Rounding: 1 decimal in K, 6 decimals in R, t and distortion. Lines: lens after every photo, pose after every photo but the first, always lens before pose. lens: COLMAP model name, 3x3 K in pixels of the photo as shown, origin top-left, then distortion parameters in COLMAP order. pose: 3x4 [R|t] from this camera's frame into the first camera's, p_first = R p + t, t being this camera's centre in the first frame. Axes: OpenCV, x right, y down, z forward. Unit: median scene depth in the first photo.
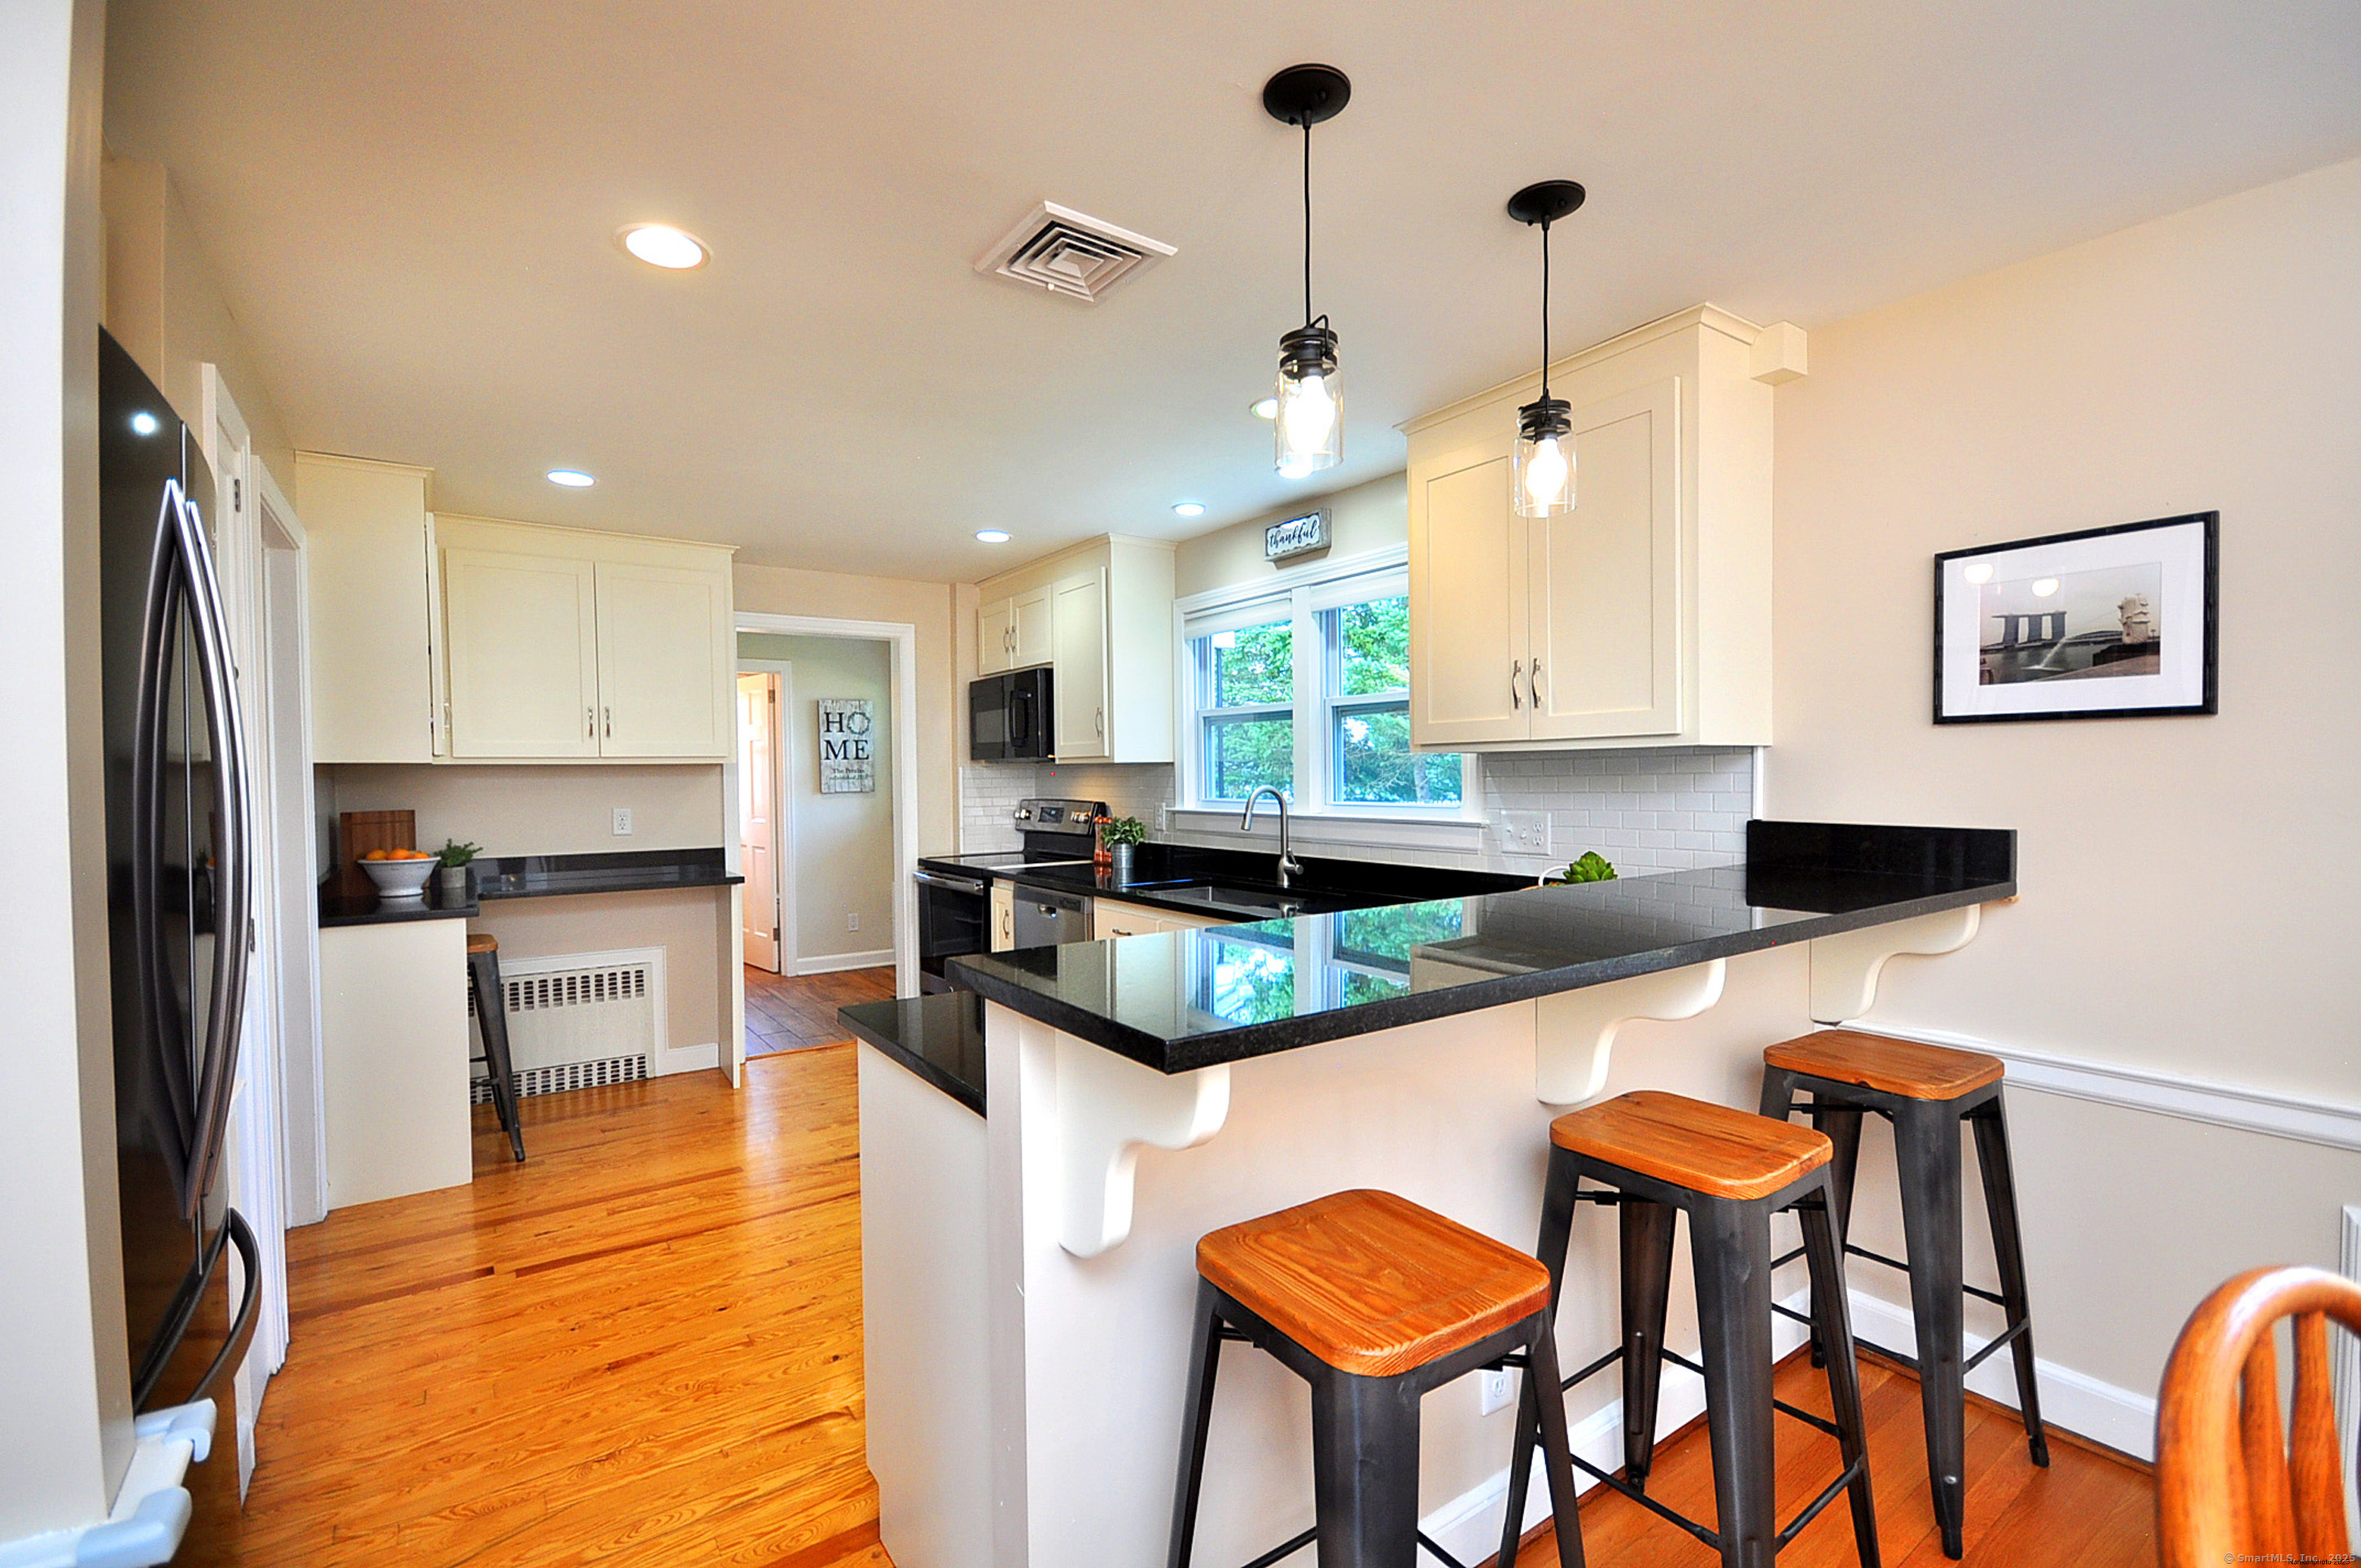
lens RADIAL K [[1045.6, 0, 1181.1], [0, 1045.6, 797.1], [0, 0, 1]] dist [-0.002548, -0.001136]
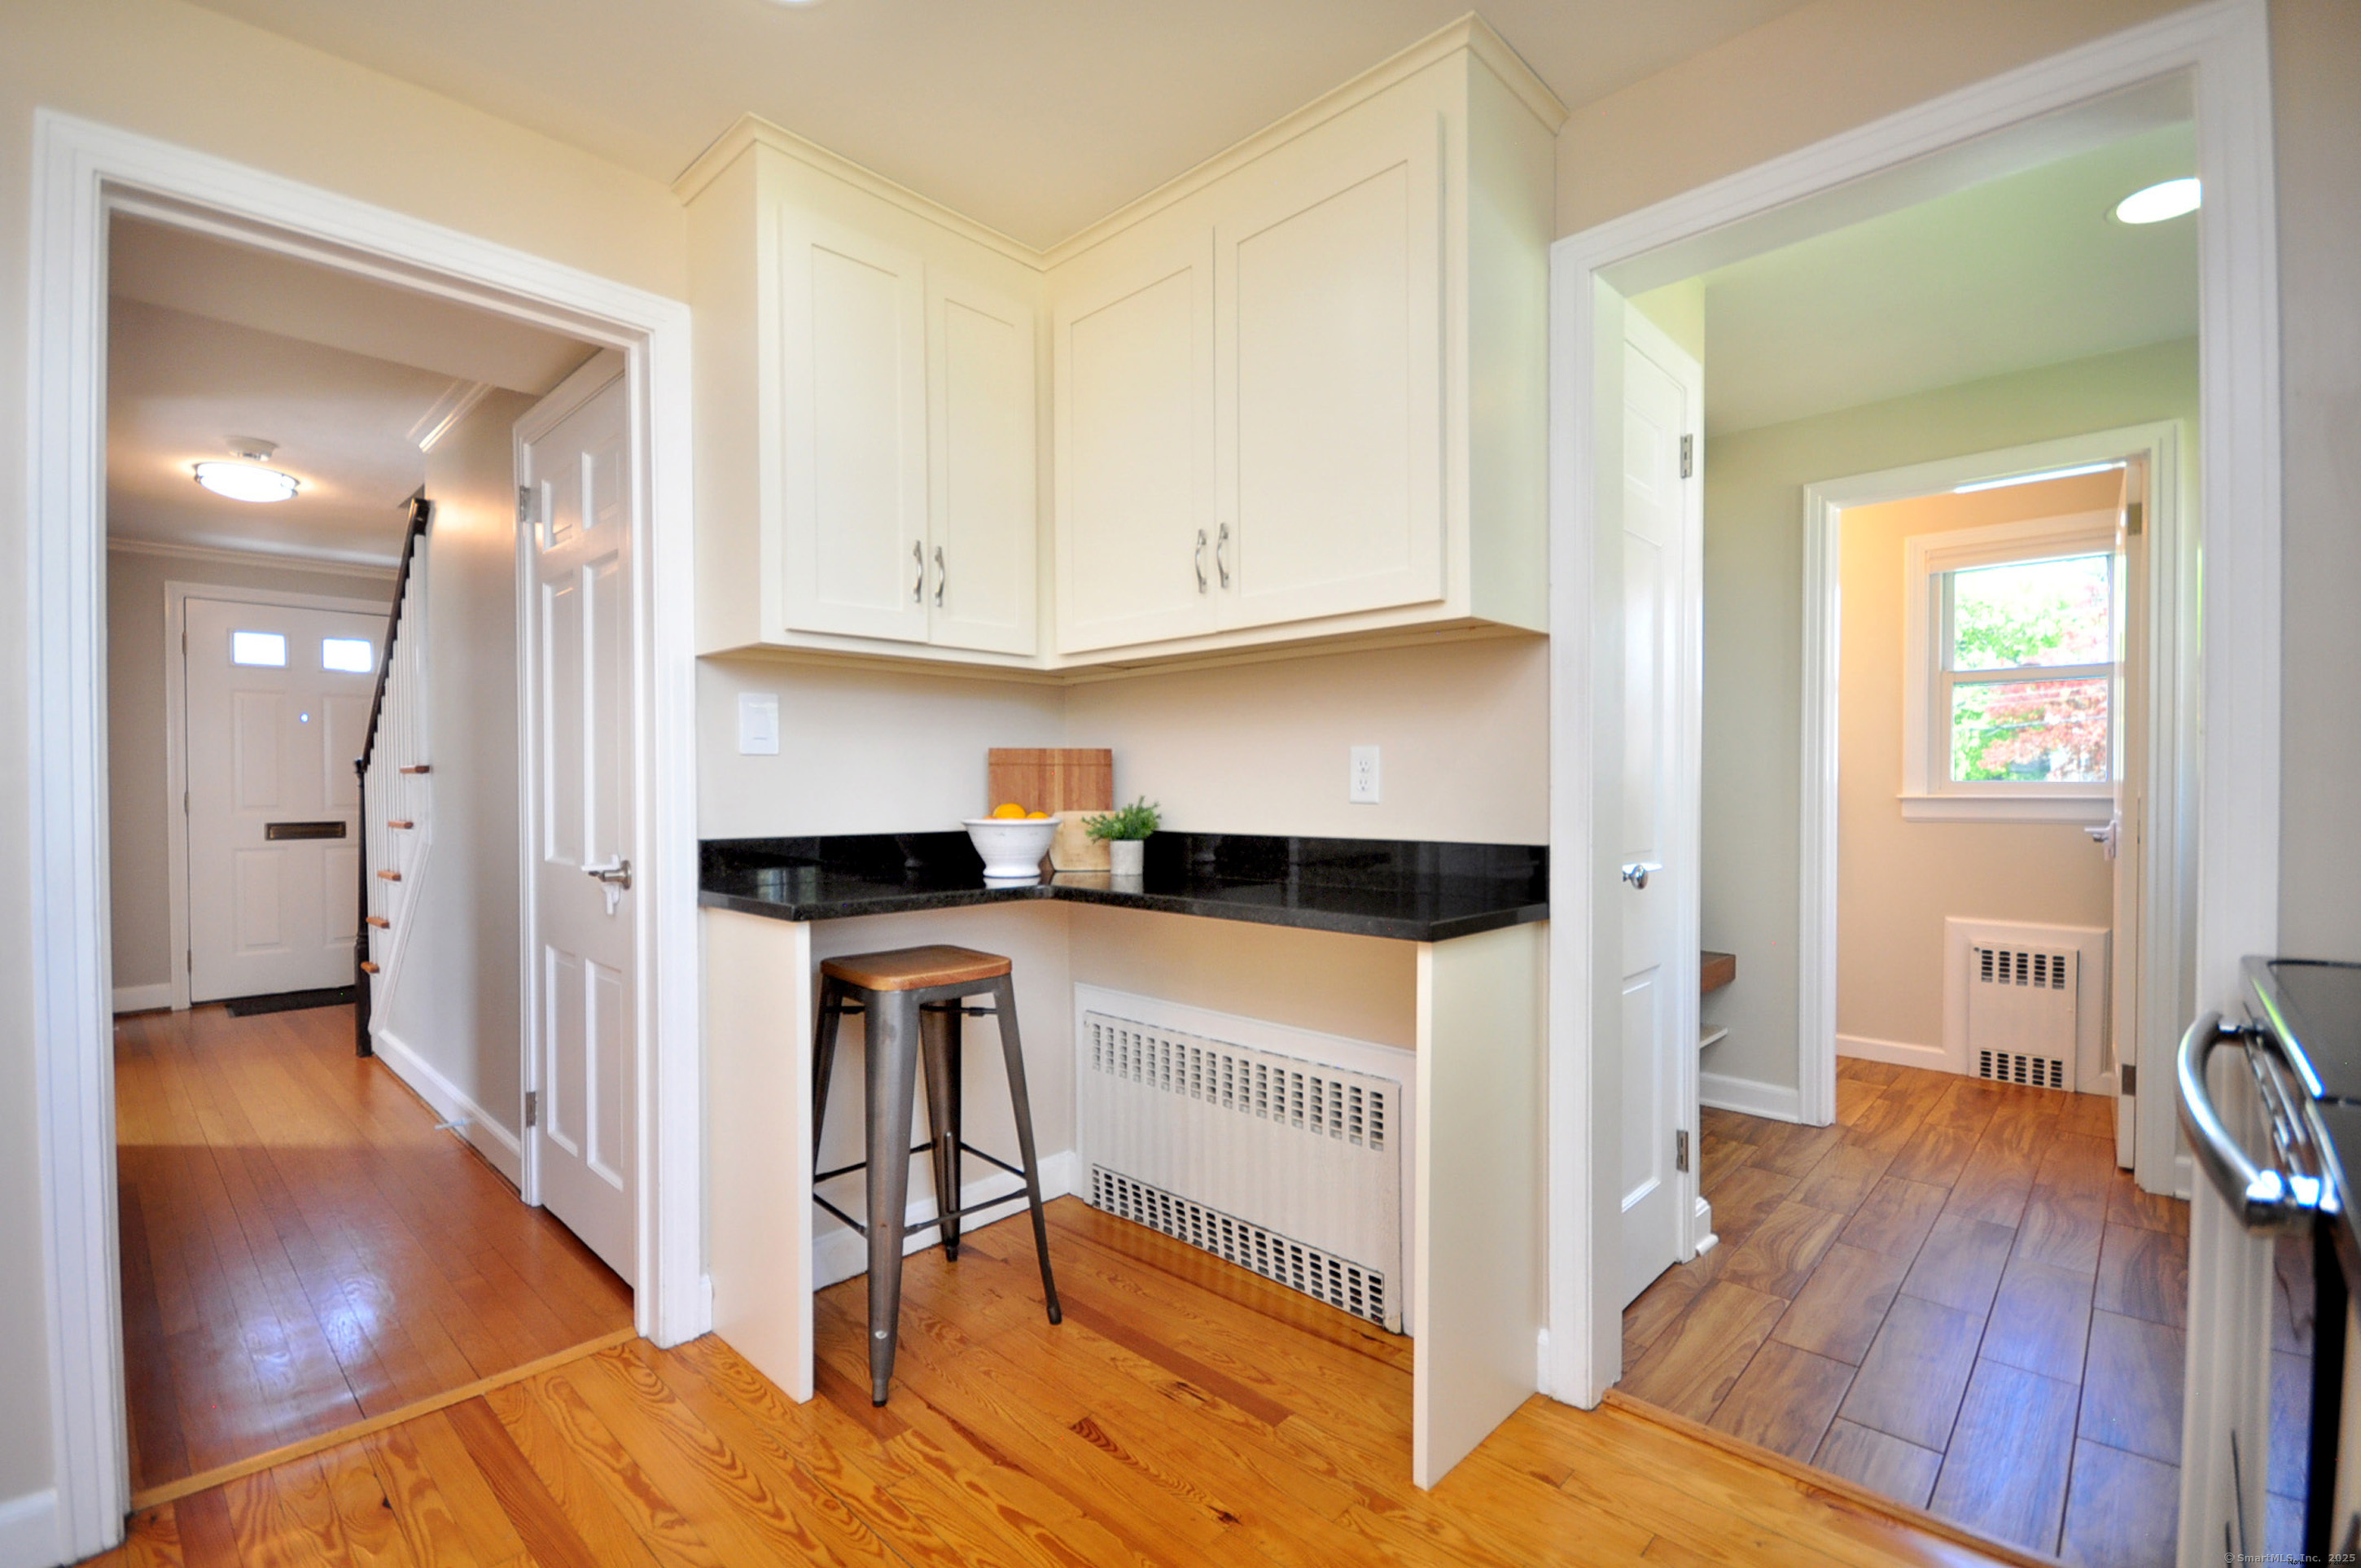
lens RADIAL K [[1035.0, 0, 1189.0], [0, 1035.0, 800.0], [0, 0, 1]] dist [-0.001159, -0.000202]
pose [[0.203445, 0.027466, -0.978701, -0.089559], [-0.022396, 0.999475, 0.023394, 0.026451], [0.978830, 0.017160, 0.203953, 0.868647]]
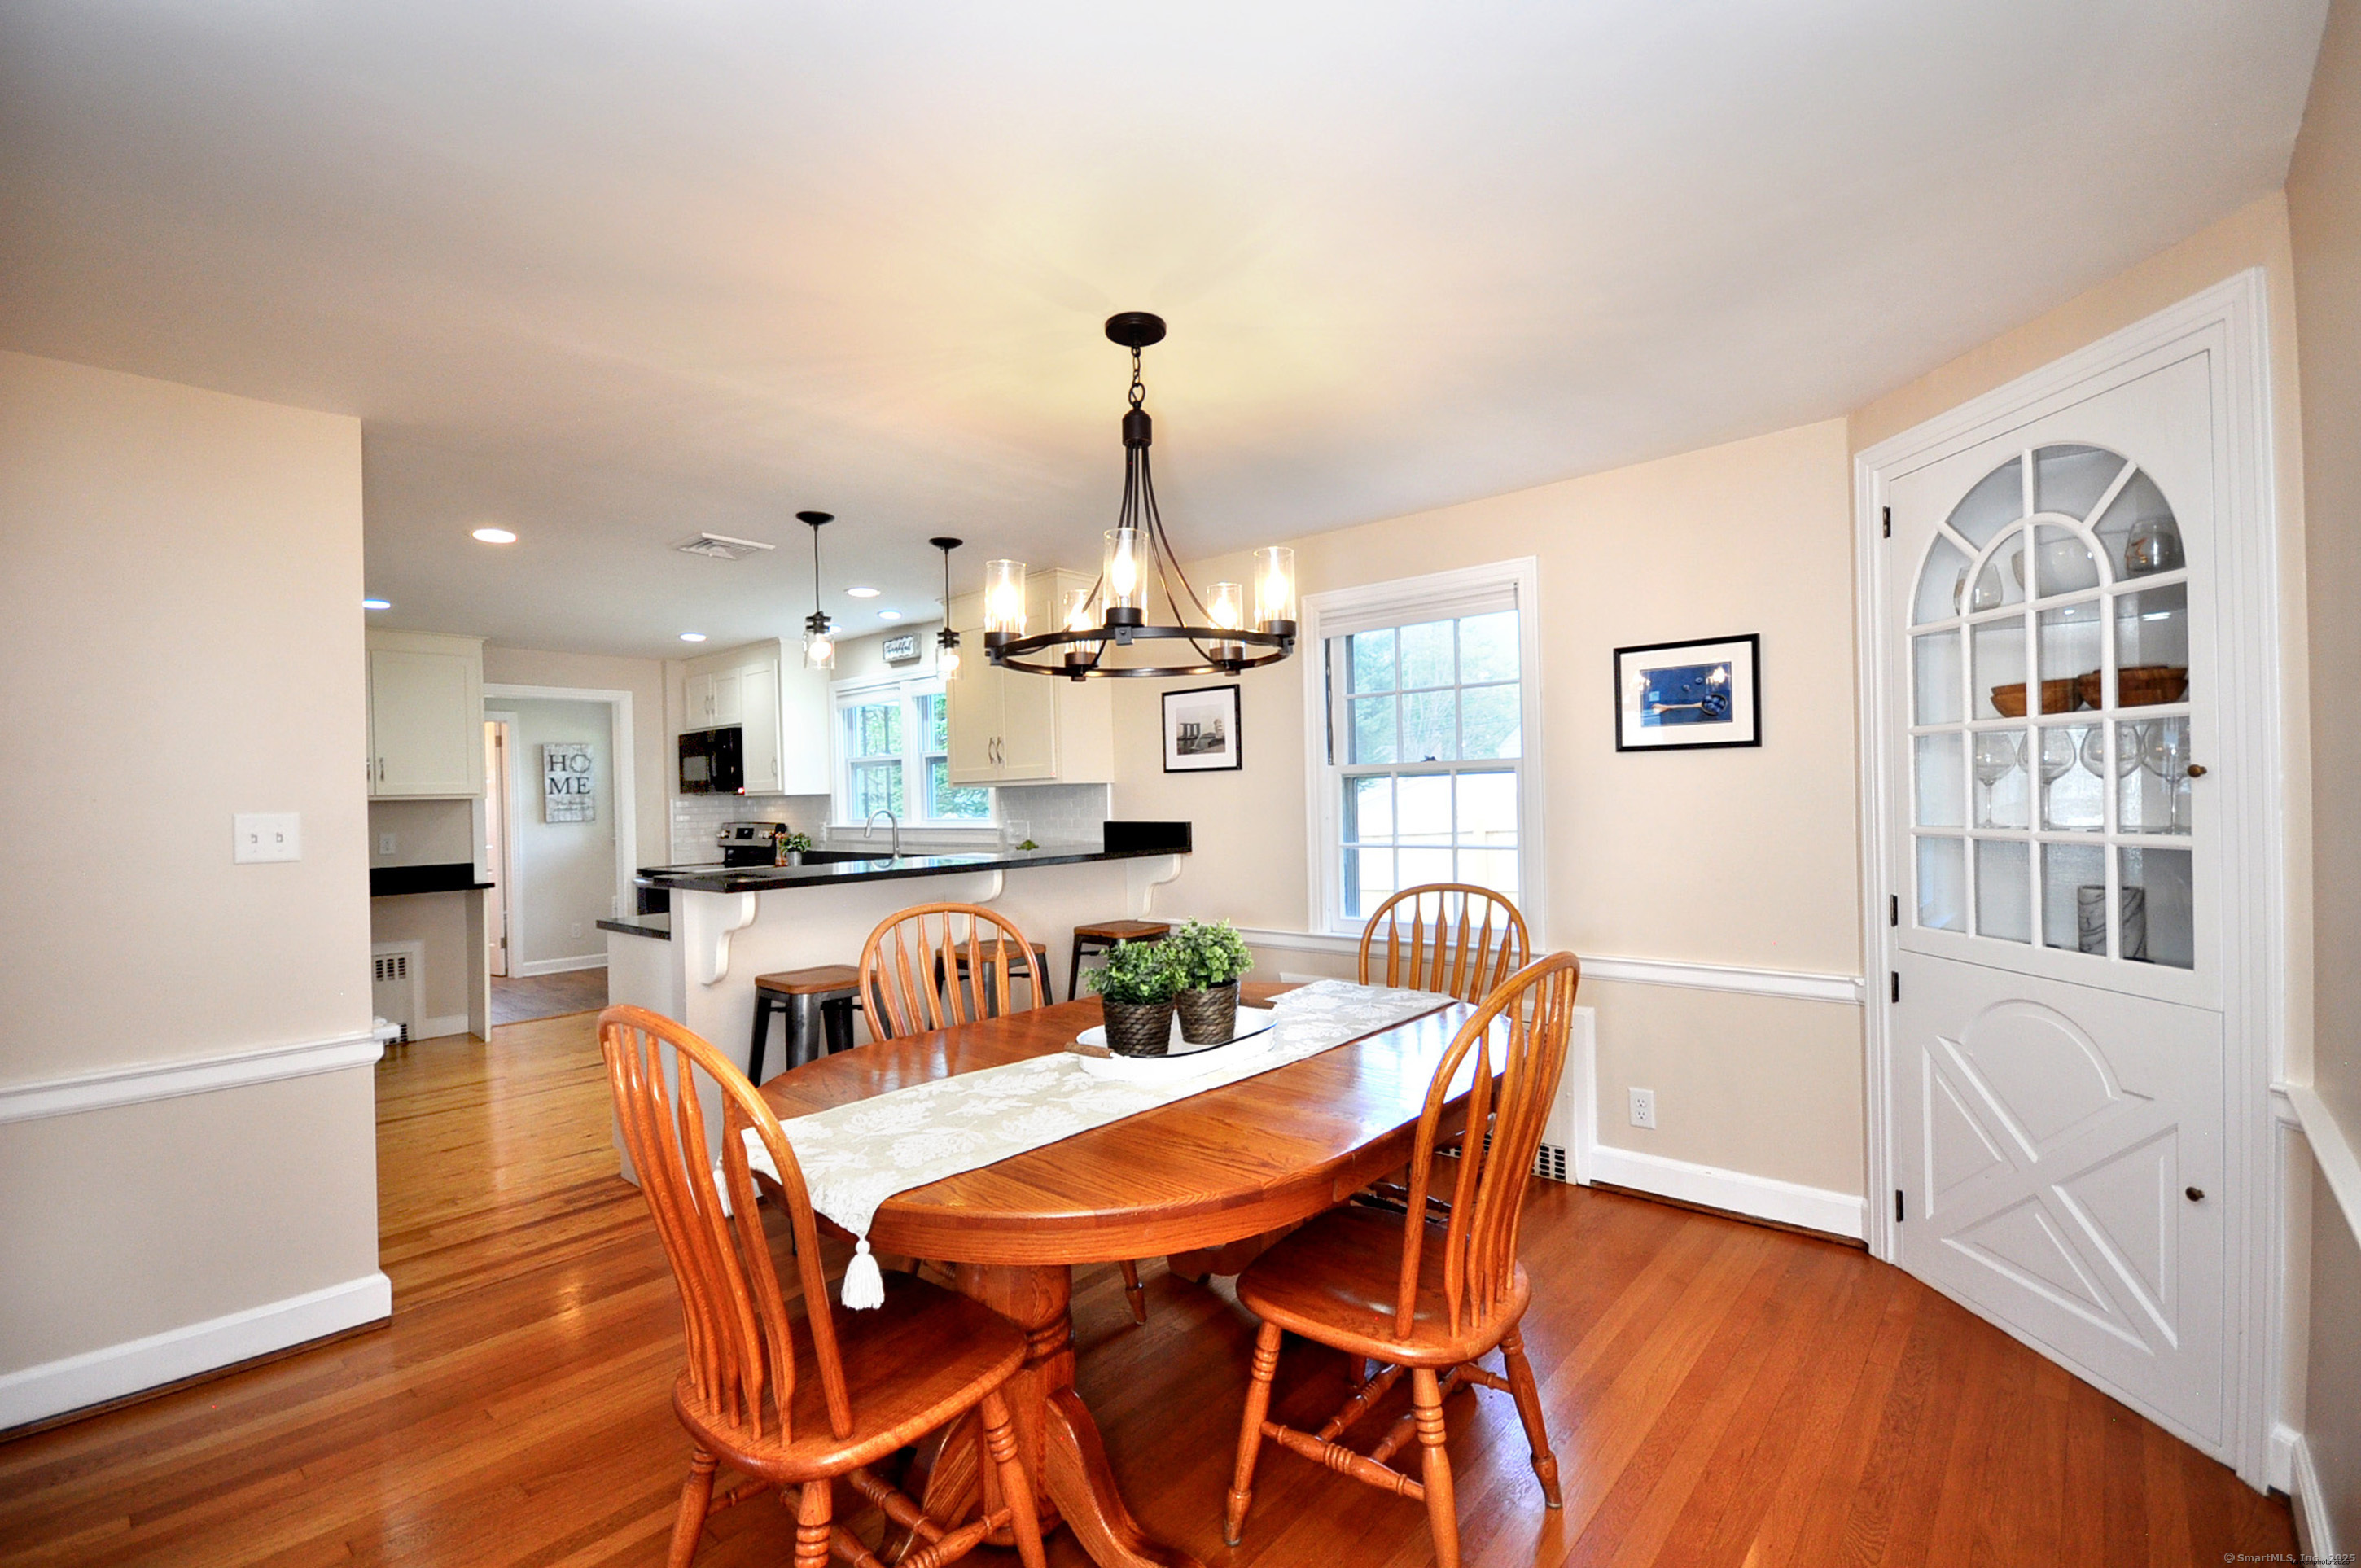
lens RADIAL K [[1050.9, 0, 1182.8], [0, 1050.9, 793.3], [0, 0, 1]] dist [0.020574, -0.017303]
pose [[0.972747, -0.012089, 0.231552, 0.133891], [0.018817, 0.999462, -0.026872, 0.014773], [-0.231103, 0.030497, 0.972451, -0.545988]]
